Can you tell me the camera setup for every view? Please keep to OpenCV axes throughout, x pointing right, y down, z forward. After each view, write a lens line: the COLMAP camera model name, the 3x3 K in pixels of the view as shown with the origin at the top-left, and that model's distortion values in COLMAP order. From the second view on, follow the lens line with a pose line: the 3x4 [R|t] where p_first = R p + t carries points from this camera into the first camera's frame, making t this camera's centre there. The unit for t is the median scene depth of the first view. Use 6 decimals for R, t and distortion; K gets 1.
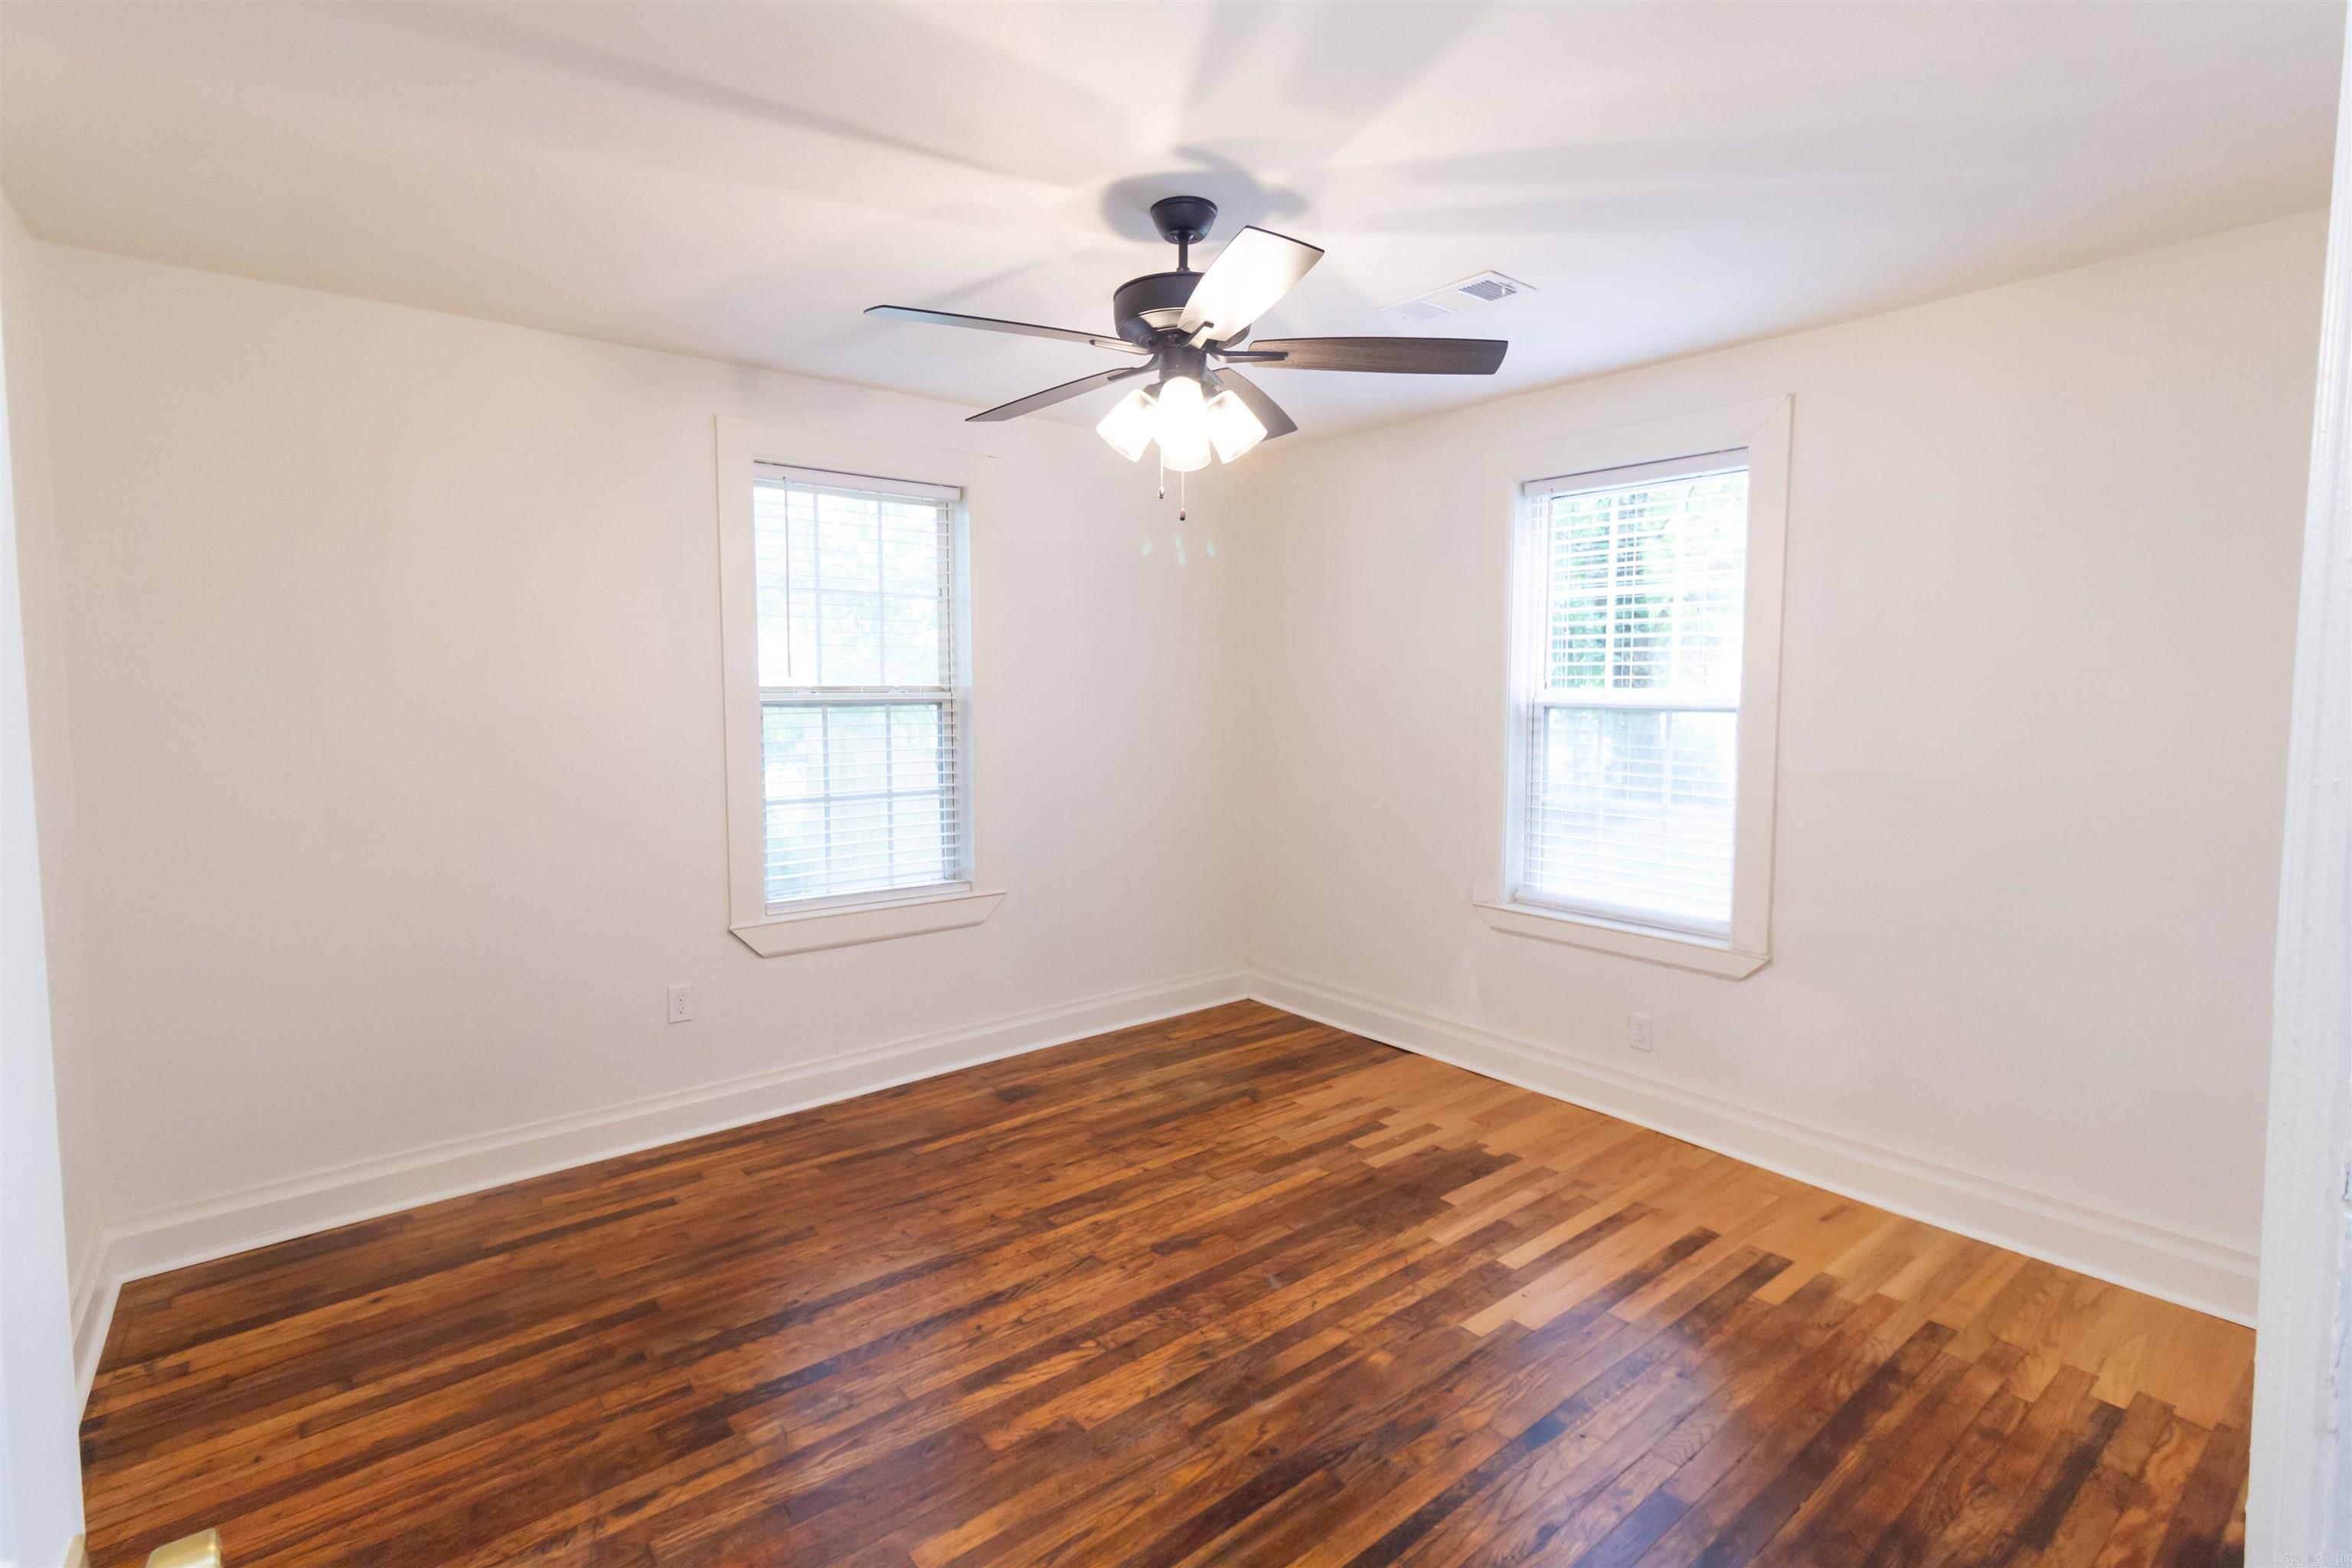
lens RADIAL K [[1083.8, 0, 1177.1], [0, 1083.8, 775.2], [0, 0, 1]] dist [0.000319, 0.000120]
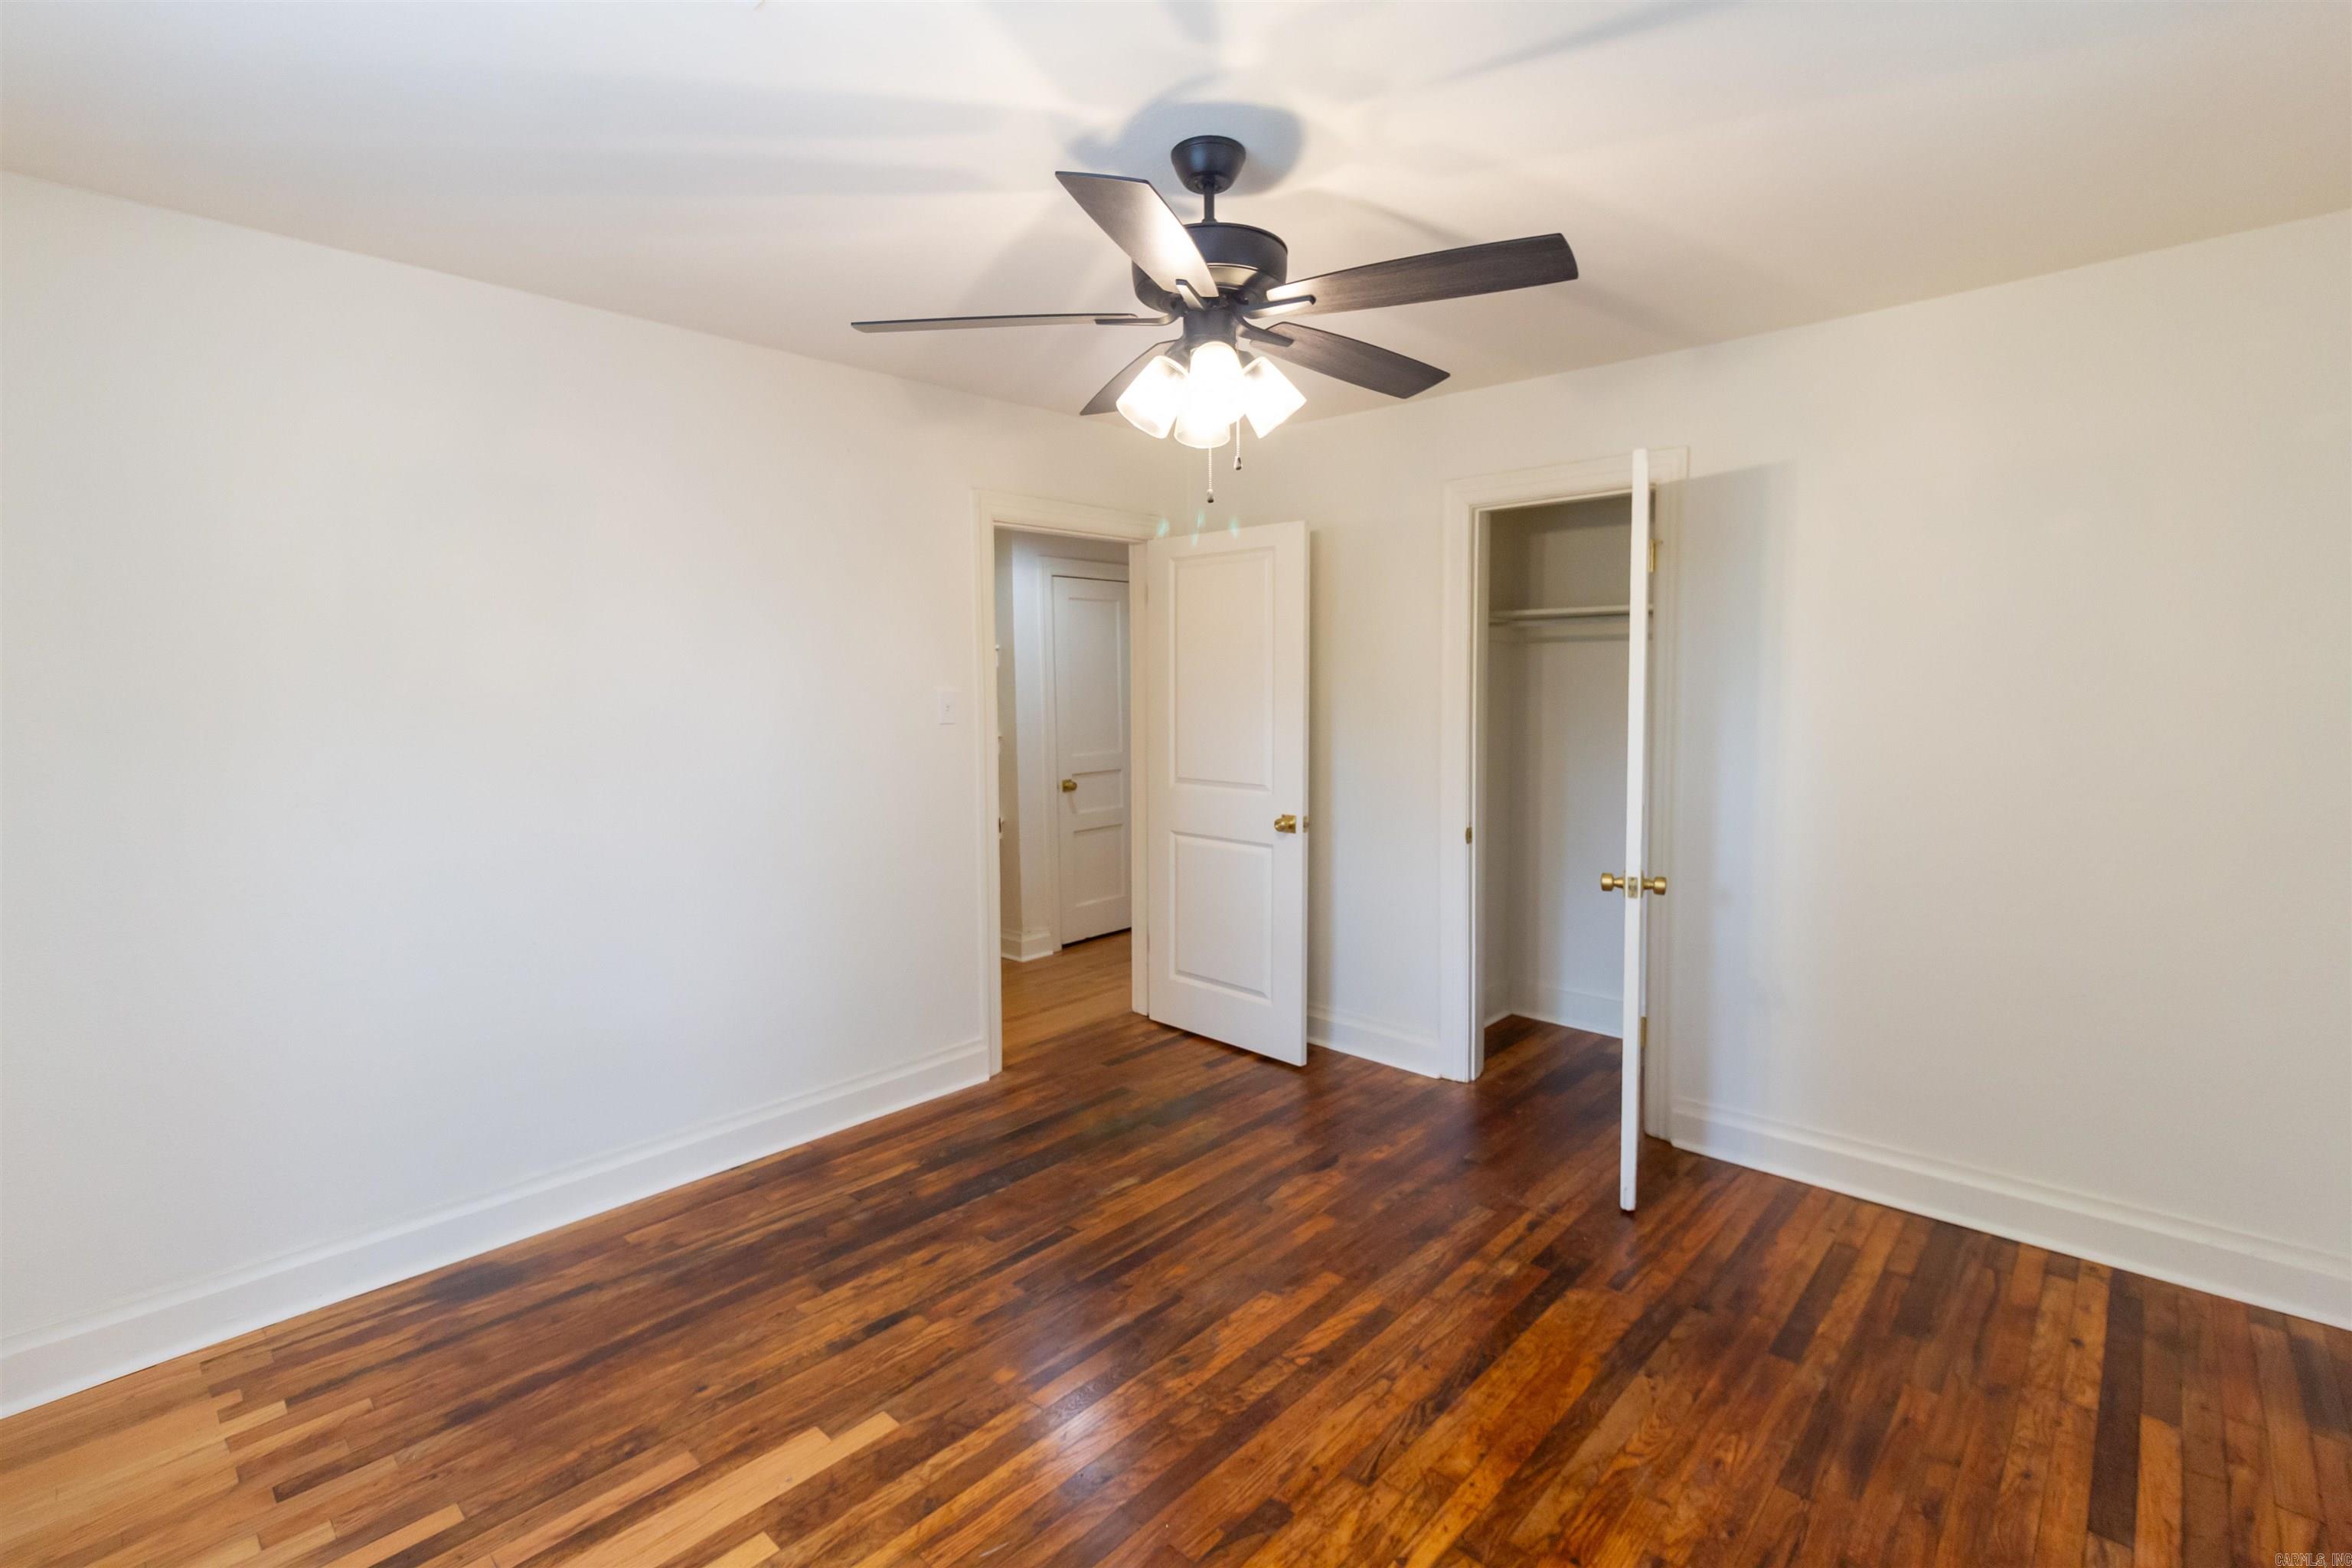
lens RADIAL K [[1083.8, 0, 1181.4], [0, 1083.8, 781.5], [0, 0, 1]] dist [0.000319, 0.000120]
pose [[-0.989479, 0.019060, -0.143418, 0.157489], [-0.004988, 0.986200, 0.165480, -0.152415], [0.144593, 0.164455, -0.975729, 1.863142]]
